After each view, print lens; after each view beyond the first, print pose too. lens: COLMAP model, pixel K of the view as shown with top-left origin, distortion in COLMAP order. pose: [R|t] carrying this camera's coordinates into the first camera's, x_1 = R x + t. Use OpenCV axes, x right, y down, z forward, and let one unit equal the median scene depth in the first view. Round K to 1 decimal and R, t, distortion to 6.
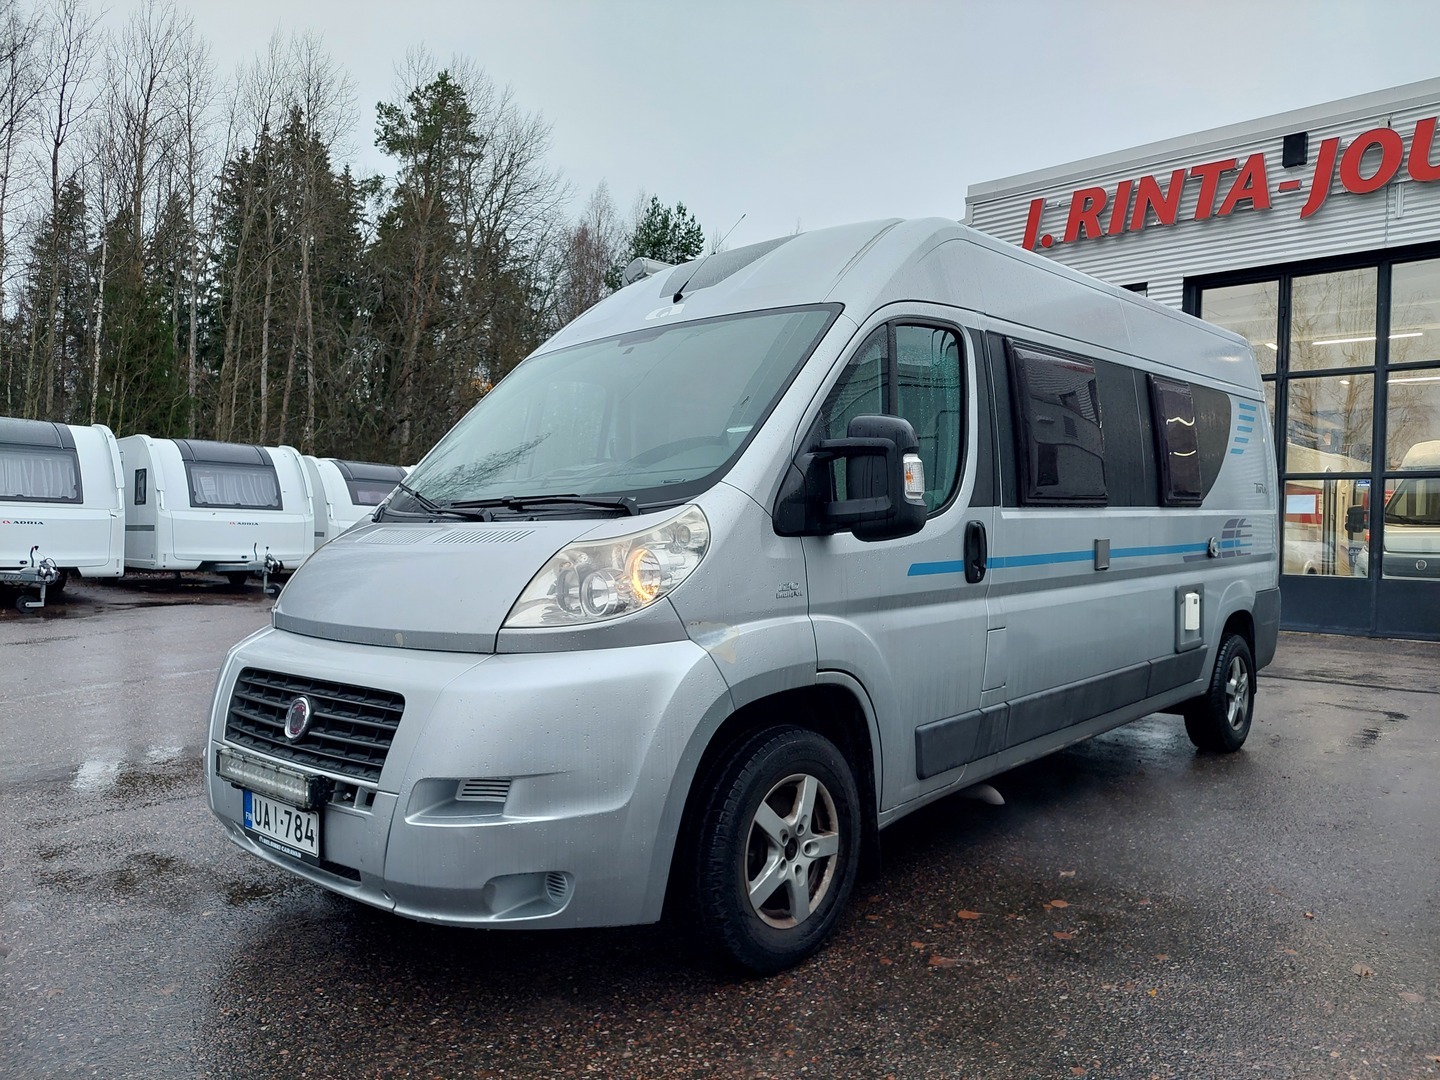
lens RADIAL K [[1050.4, 0, 720.0], [0, 1050.4, 540.0], [0, 0, 1]] dist [-0.002929, -0.000438]
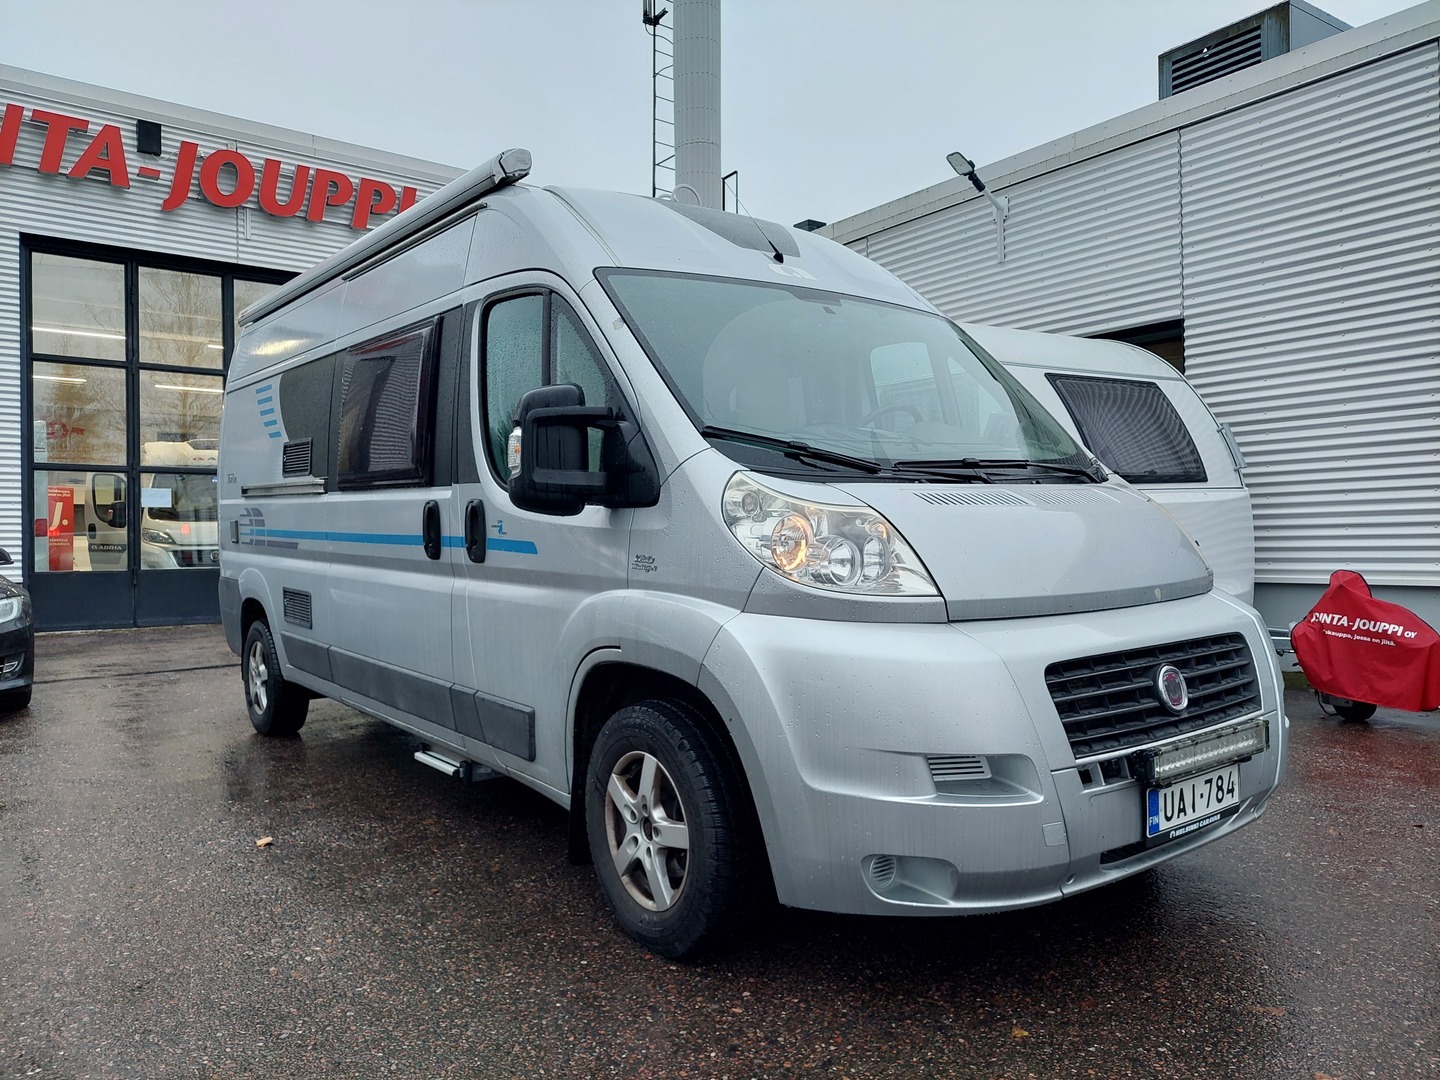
lens RADIAL K [[1051.2, 0, 717.4], [0, 1051.2, 551.7], [0, 0, 1]] dist [0.007386, -0.000682]
pose [[0.176942, -0.027387, 0.983840, -0.349119], [0.020926, 0.999492, 0.024059, 0.004593], [-0.983999, 0.016331, 0.177425, 0.309537]]
